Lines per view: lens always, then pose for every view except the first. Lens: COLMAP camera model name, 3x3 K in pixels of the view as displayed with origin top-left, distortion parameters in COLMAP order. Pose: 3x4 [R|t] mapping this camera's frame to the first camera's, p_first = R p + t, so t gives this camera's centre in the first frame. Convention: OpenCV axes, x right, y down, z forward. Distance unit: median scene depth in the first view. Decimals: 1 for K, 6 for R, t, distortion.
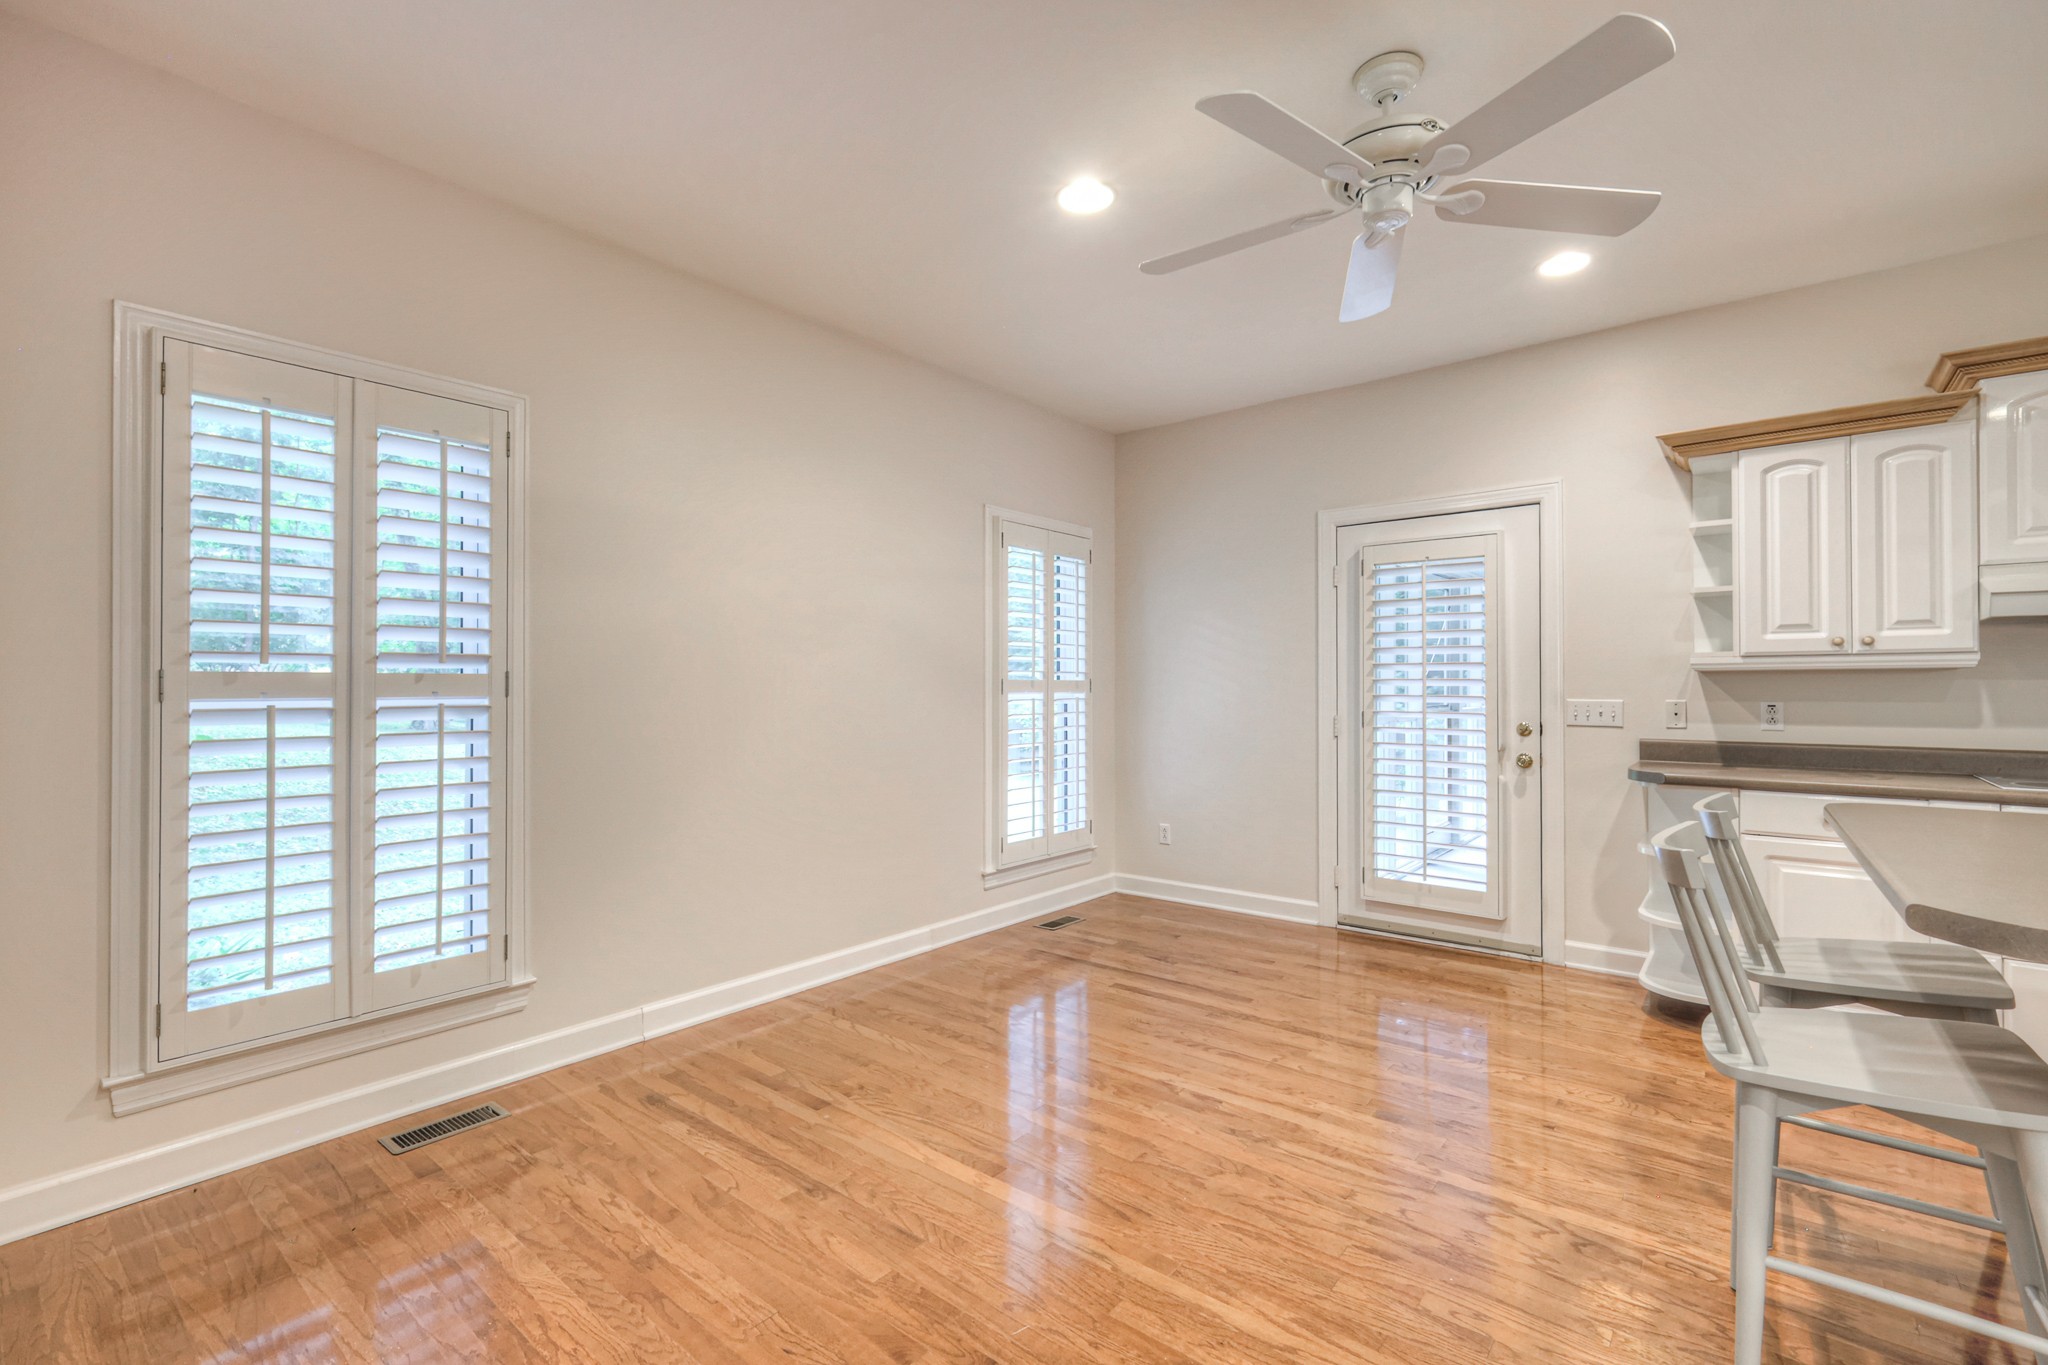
lens RADIAL K [[890.7, 0, 1024.8], [0, 890.7, 677.9], [0, 0, 1]] dist [0.003323, -0.000345]
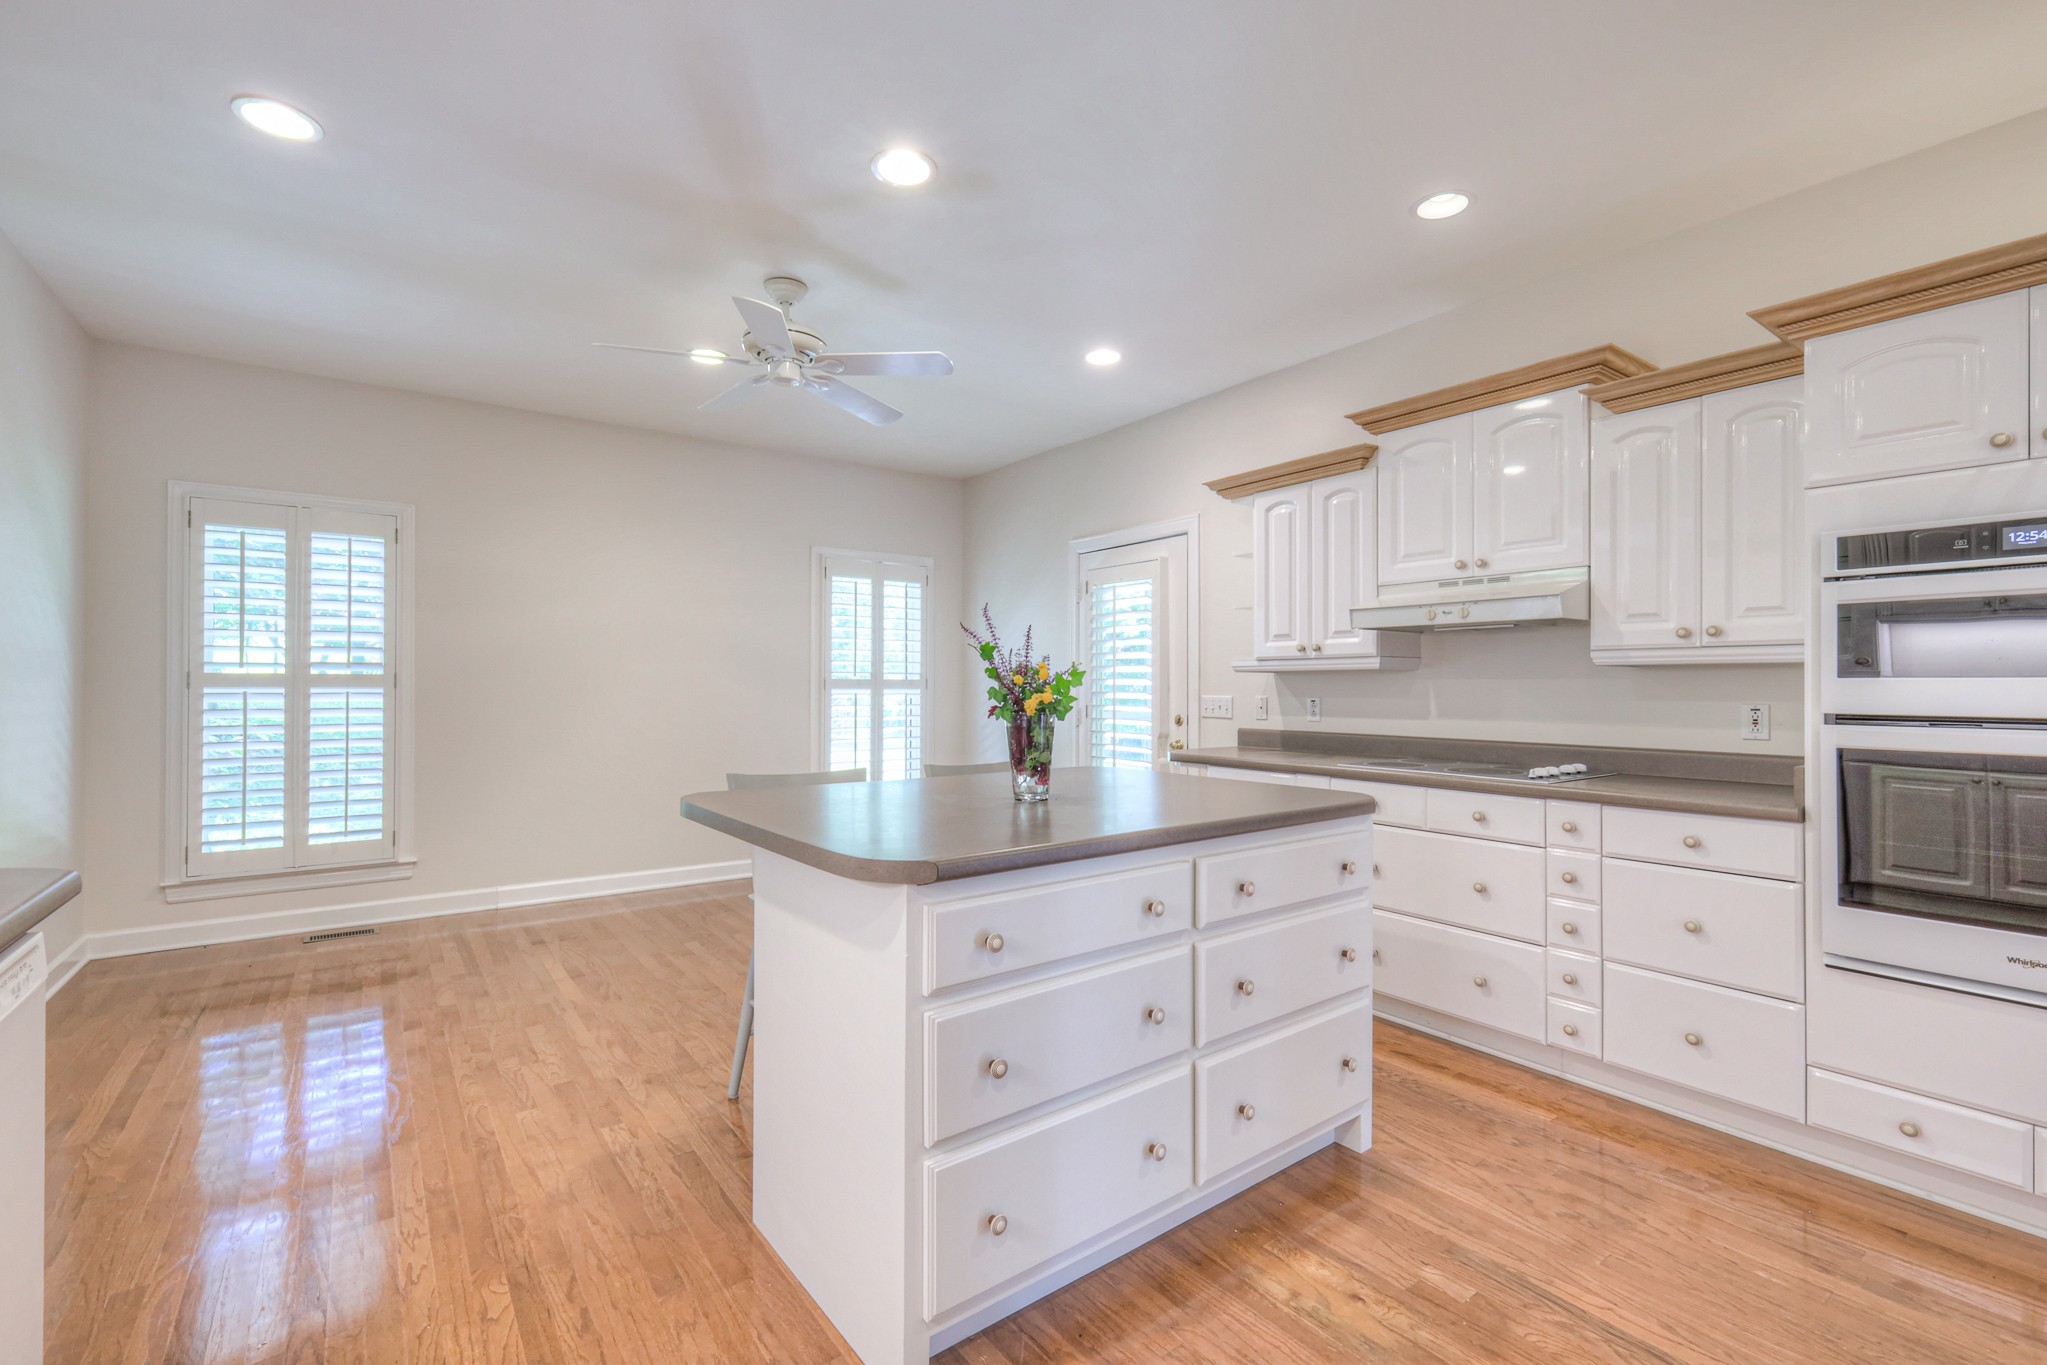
lens RADIAL K [[875.8, 0, 1023.0], [0, 875.8, 679.0], [0, 0, 1]] dist [0.000540, -0.000272]
pose [[0.971271, 0.002137, -0.237966, 0.863862], [-0.002190, 0.999998, 0.000042, 0.002905], [0.237966, 0.000480, 0.971273, -0.279142]]
